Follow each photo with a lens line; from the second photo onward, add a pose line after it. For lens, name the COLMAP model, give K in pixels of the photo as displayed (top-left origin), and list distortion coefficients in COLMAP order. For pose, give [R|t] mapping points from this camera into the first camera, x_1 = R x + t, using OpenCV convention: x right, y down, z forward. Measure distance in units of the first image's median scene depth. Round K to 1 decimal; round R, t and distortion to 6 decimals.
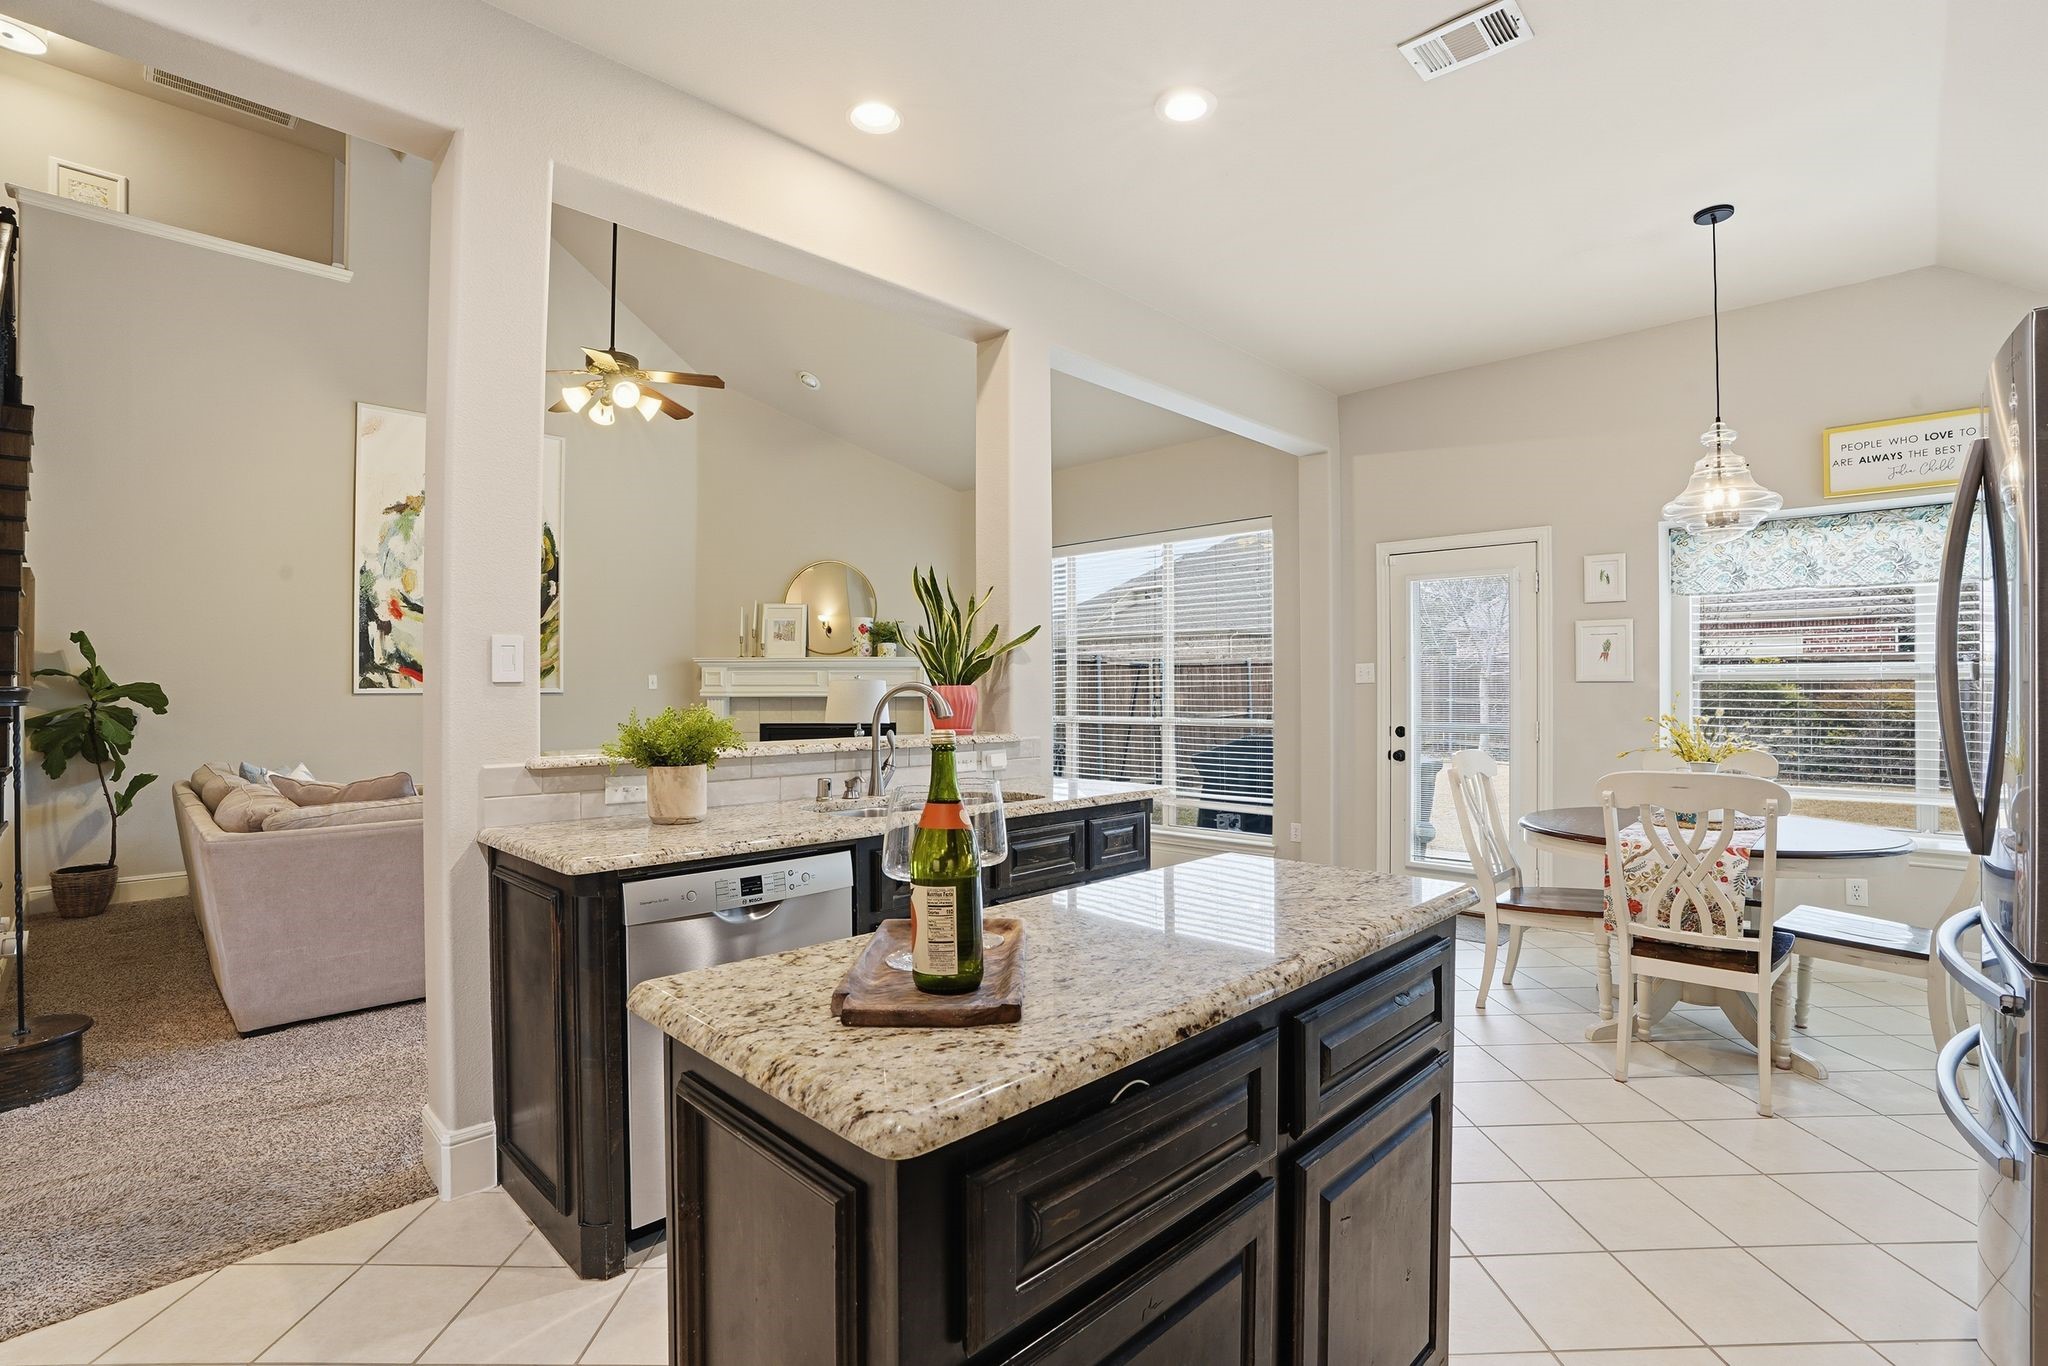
lens RADIAL K [[962.7, 0, 1027.8], [0, 962.7, 689.6], [0, 0, 1]] dist [-0.072809, 0.028491]
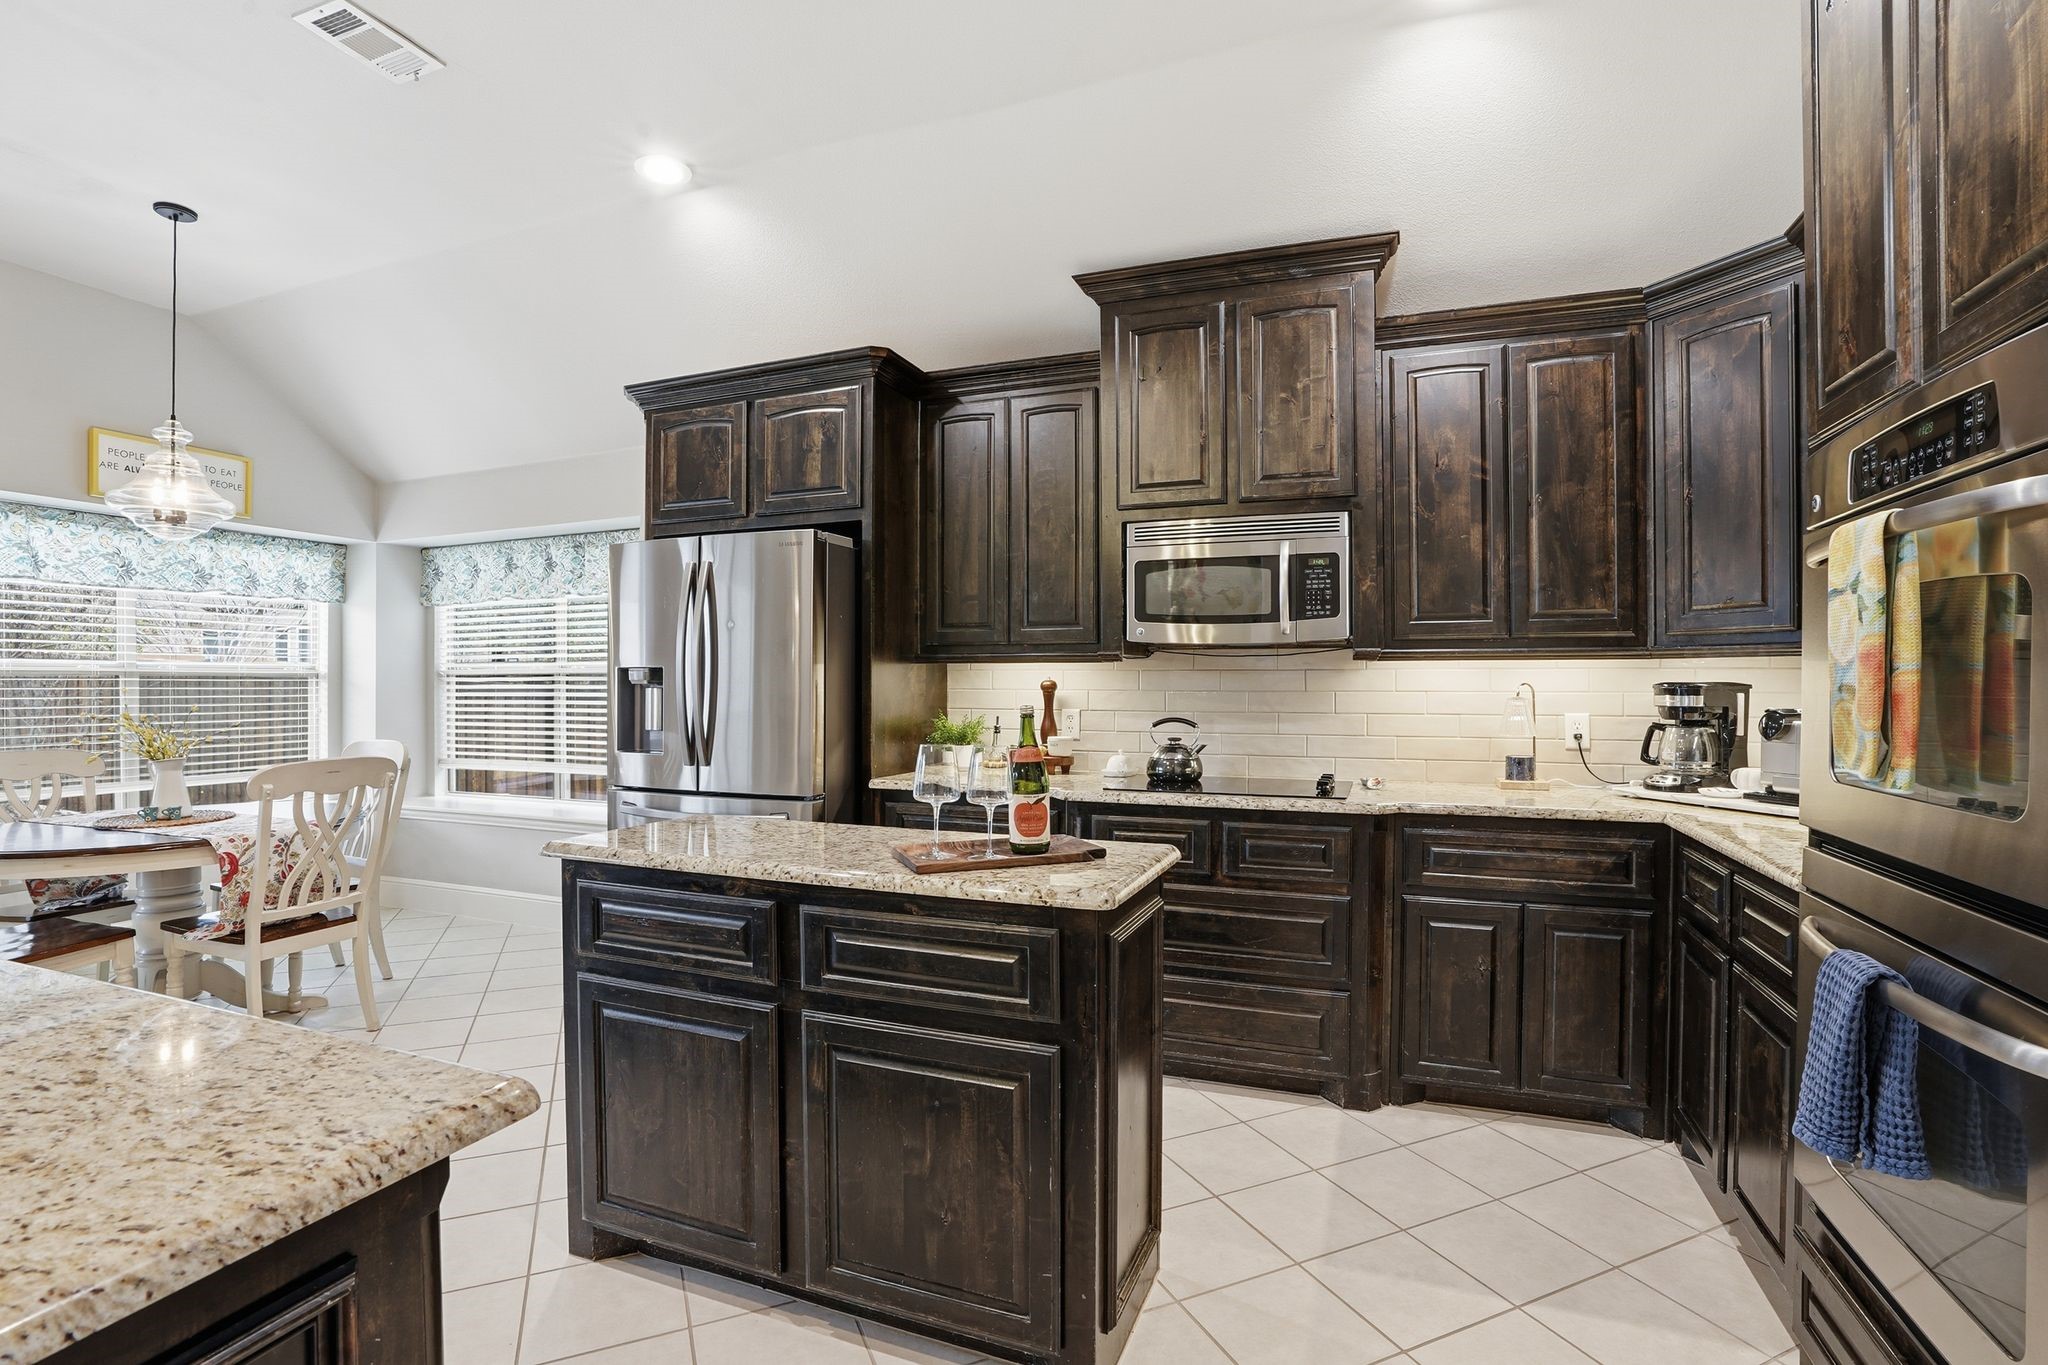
lens RADIAL K [[962.7, 0, 1027.8], [0, 962.7, 689.1], [0, 0, 1]] dist [-0.072809, 0.028491]
pose [[-0.385763, -0.002349, 0.922595, -0.415036], [0.002783, 0.999989, 0.003709, 0.001887], [-0.922594, 0.003998, -0.385752, 0.413337]]
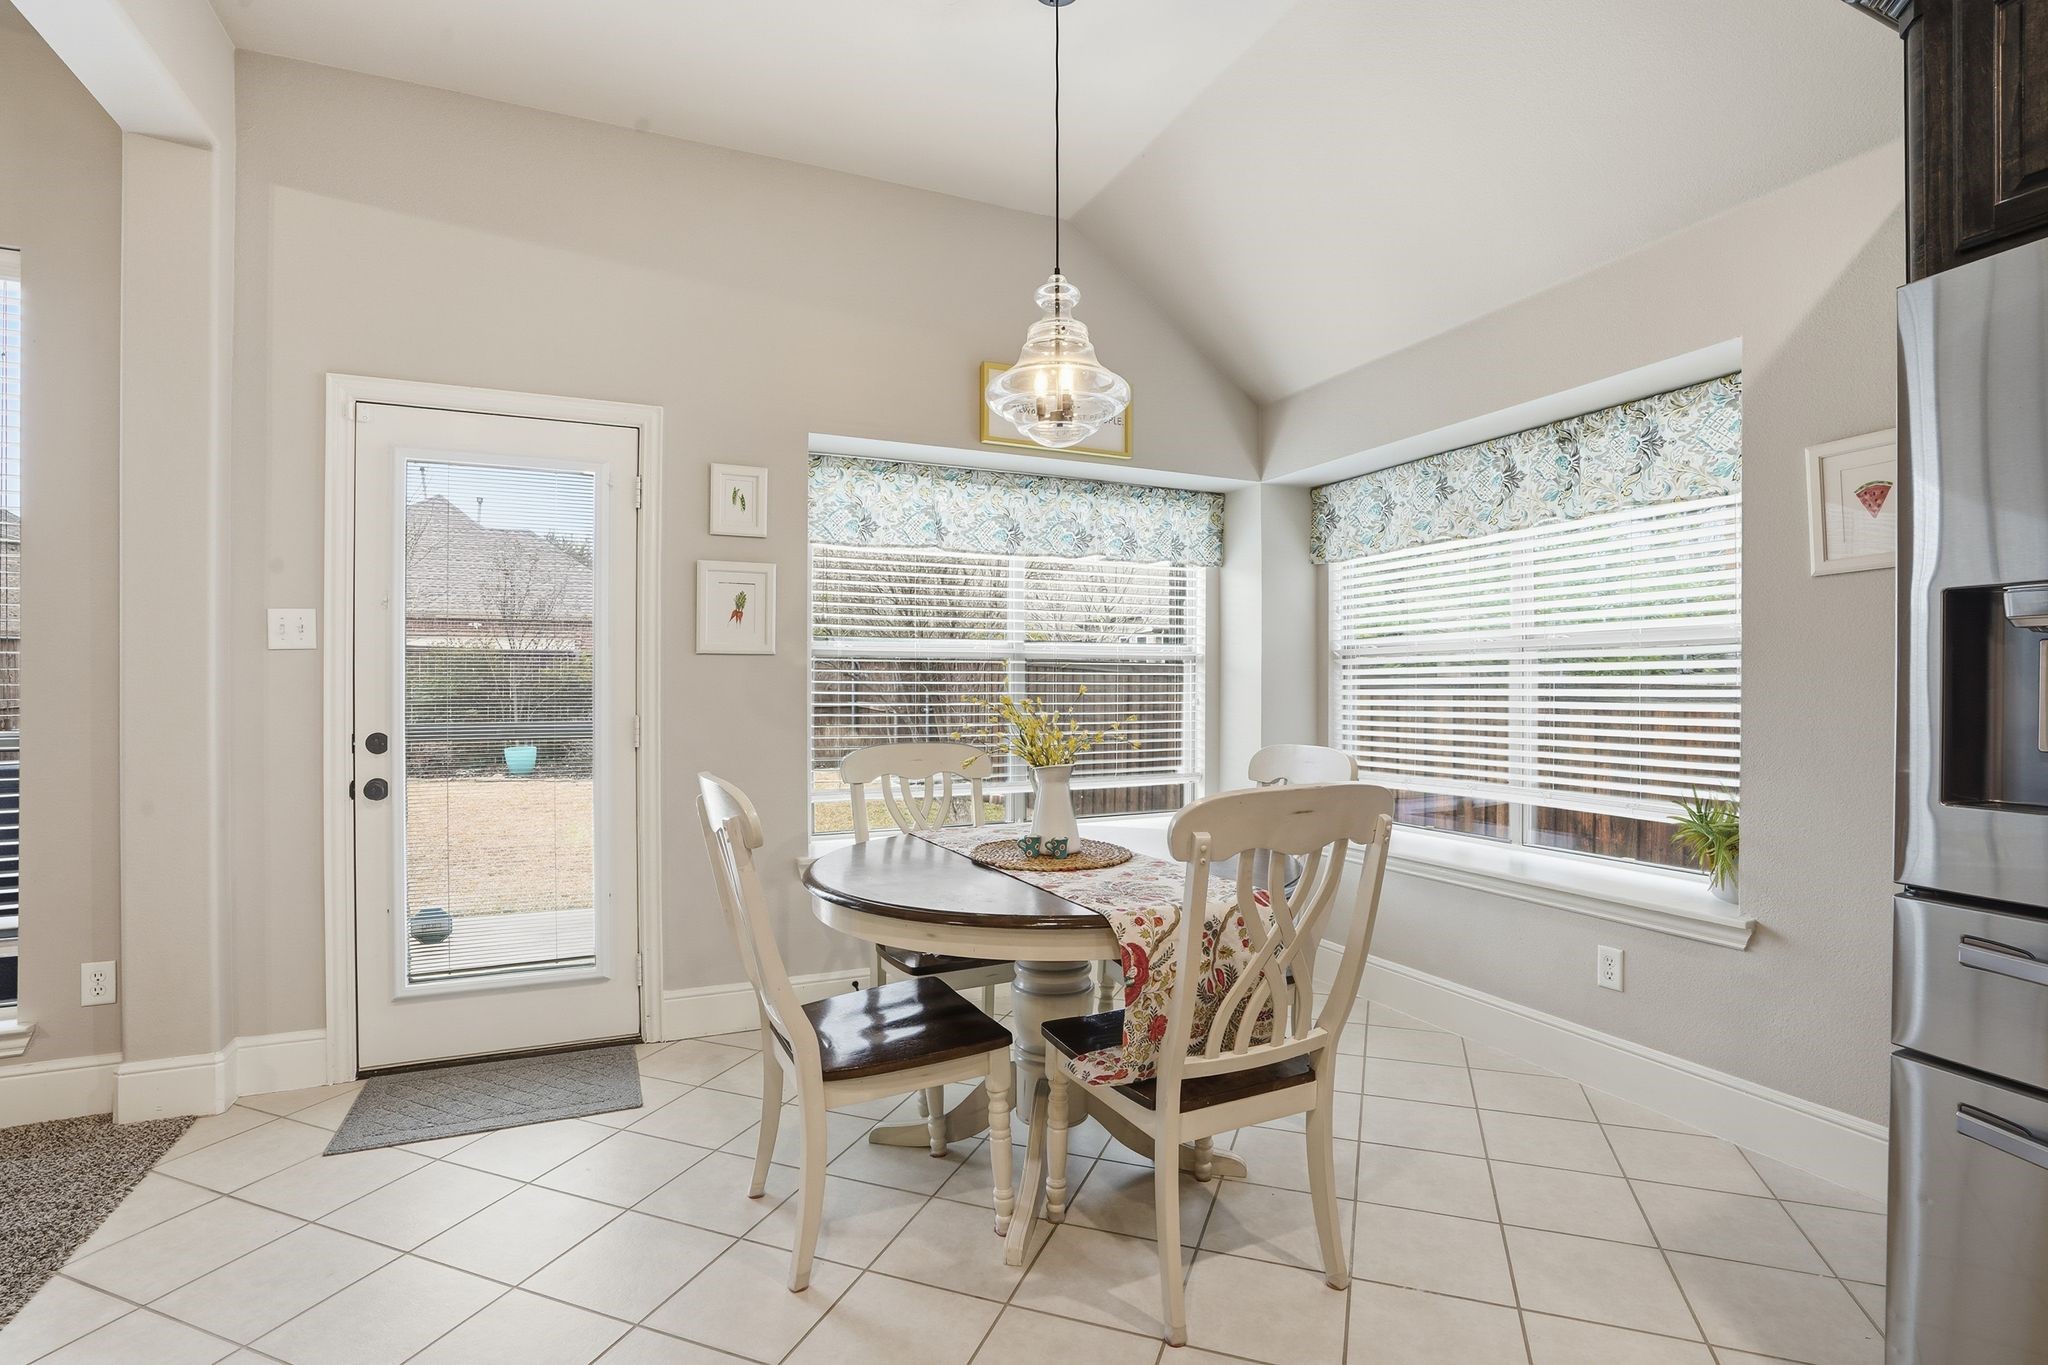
lens RADIAL K [[962.7, 0, 1027.8], [0, 962.7, 689.1], [0, 0, 1]] dist [-0.072809, 0.028491]
pose [[0.367272, 0.000667, 0.930113, 0.055595], [0.000851, 0.999999, -0.001053, 0.018825], [-0.930113, 0.001179, 0.367271, 0.589607]]
